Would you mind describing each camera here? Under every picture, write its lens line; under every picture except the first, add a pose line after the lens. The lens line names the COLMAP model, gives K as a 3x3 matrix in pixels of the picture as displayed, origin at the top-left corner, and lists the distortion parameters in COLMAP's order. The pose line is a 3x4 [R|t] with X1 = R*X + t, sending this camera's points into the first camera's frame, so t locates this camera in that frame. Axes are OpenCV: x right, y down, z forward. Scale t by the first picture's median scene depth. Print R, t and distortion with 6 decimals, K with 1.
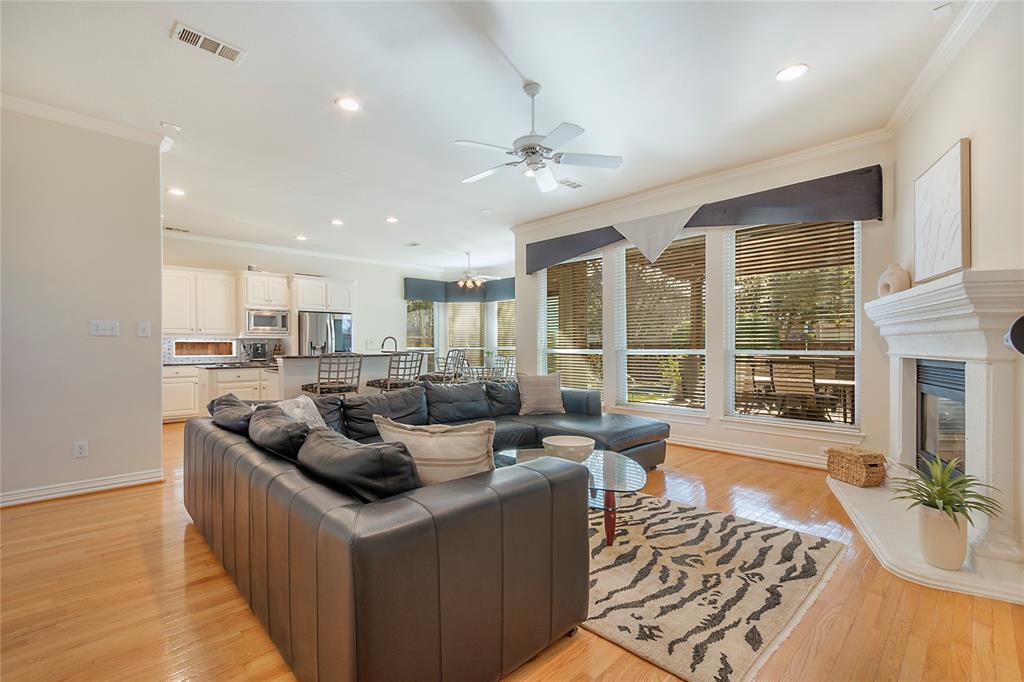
lens RADIAL K [[454.1, 0, 506.9], [0, 454.1, 340.9], [0, 0, 1]] dist [0.000596, -0.007027]
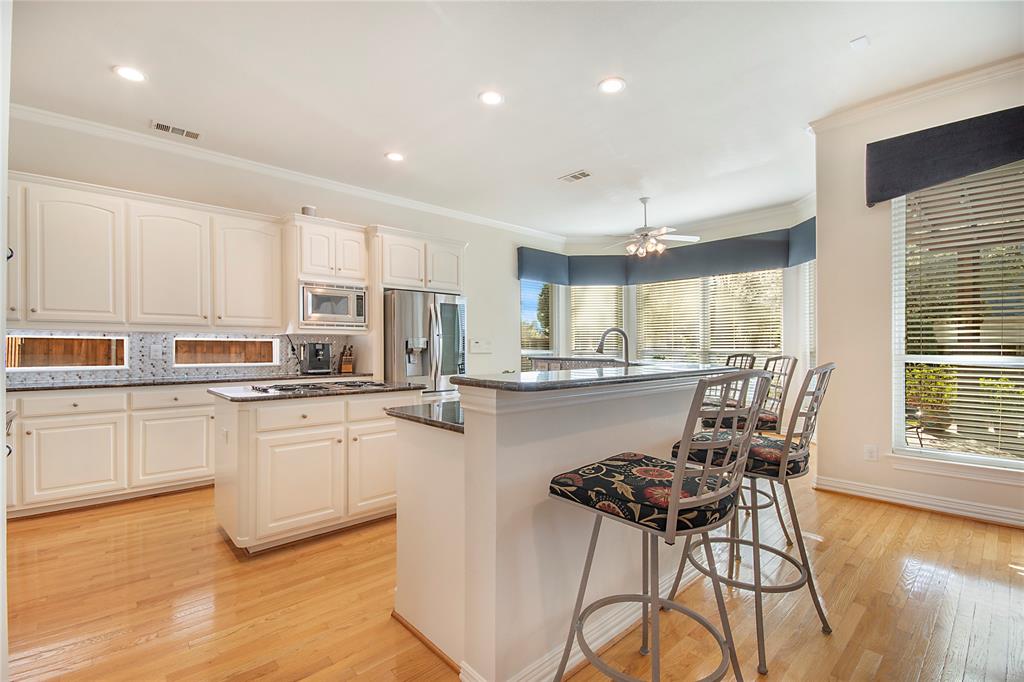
lens RADIAL K [[454.1, 0, 514.0], [0, 454.1, 340.3], [0, 0, 1]] dist [0.000596, -0.007027]
pose [[0.999928, 0.001767, -0.011834, -0.285403], [-0.001825, 0.999986, -0.004959, 0.004225], [0.011825, 0.004981, 0.999918, 0.417010]]
